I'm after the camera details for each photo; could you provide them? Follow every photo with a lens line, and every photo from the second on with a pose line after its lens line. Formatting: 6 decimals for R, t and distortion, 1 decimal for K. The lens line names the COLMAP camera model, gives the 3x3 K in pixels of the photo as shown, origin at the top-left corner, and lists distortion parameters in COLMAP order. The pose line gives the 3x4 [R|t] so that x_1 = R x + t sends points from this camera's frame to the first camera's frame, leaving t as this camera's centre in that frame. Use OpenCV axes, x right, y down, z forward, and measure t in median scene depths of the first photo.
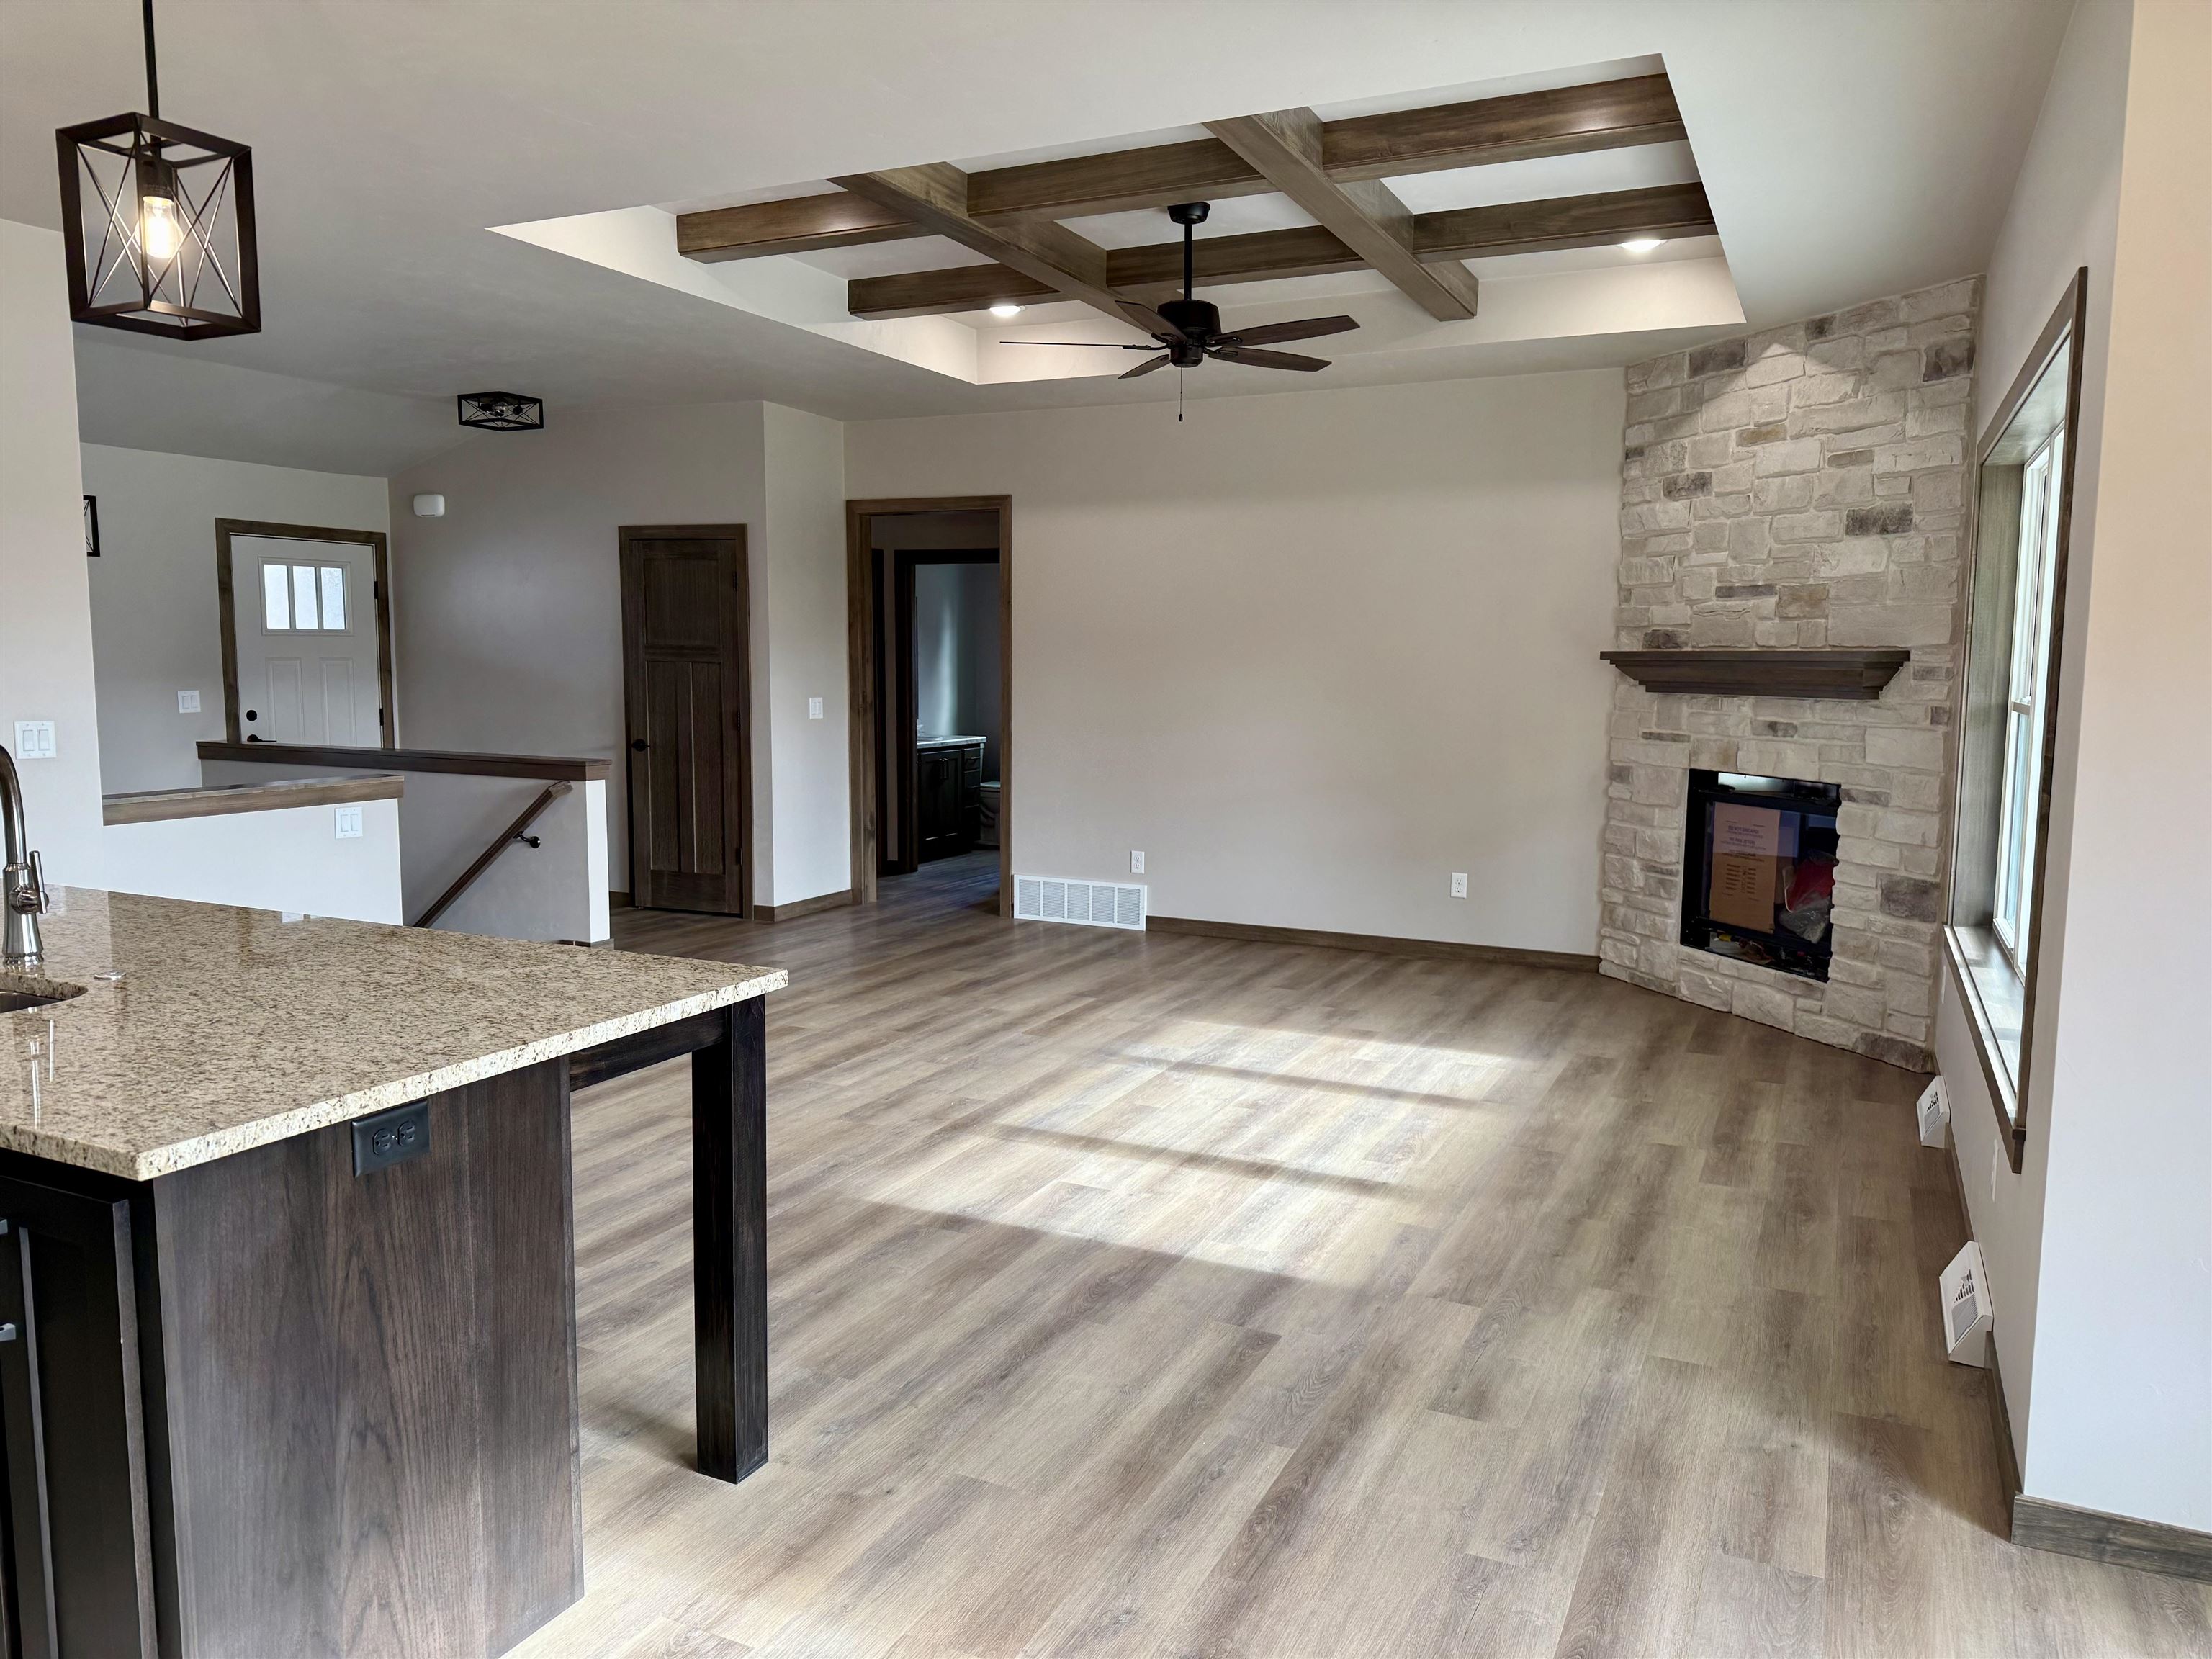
lens RADIAL K [[1555.8, 0, 1099.8], [0, 1555.8, 833.9], [0, 0, 1]] dist [0.062281, -0.051126]
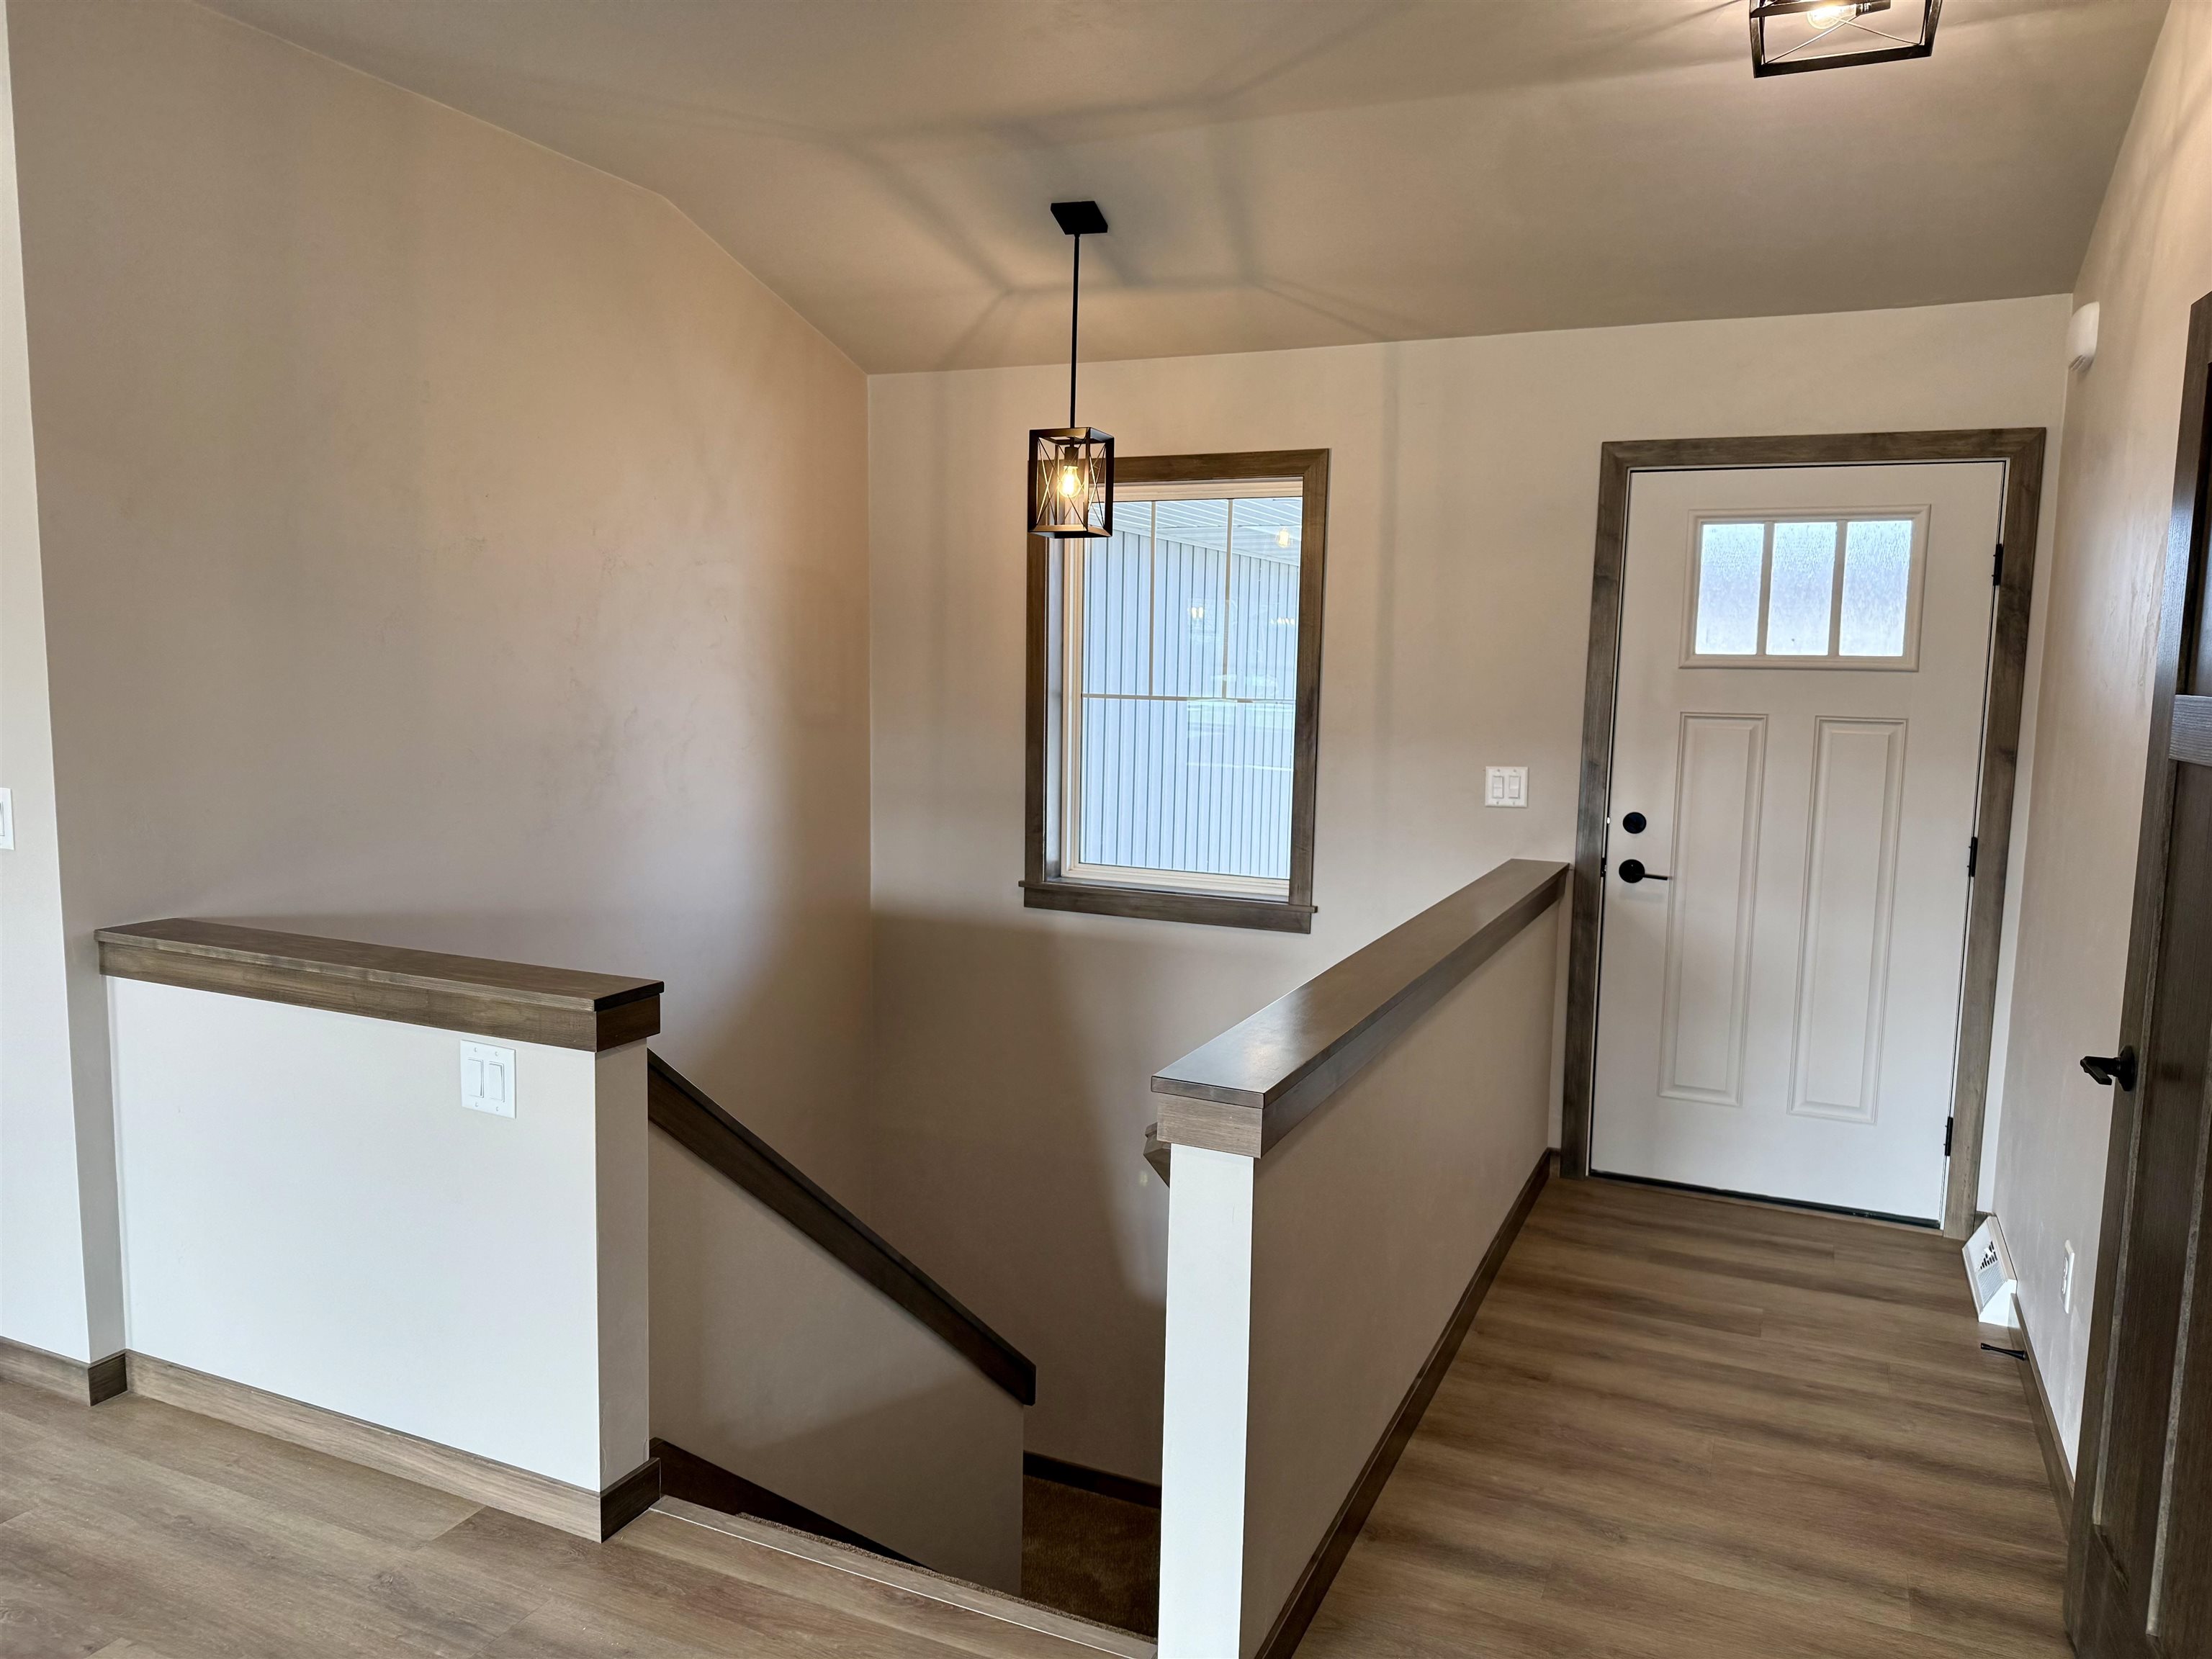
lens RADIAL K [[1555.8, 0, 1107.4], [0, 1555.8, 829.9], [0, 0, 1]] dist [0.062281, -0.051126]
pose [[0.017474, 0.109067, -0.993881, -0.089815], [-0.138419, 0.984725, 0.105629, -0.276990], [0.990220, 0.135726, 0.032304, 2.184941]]
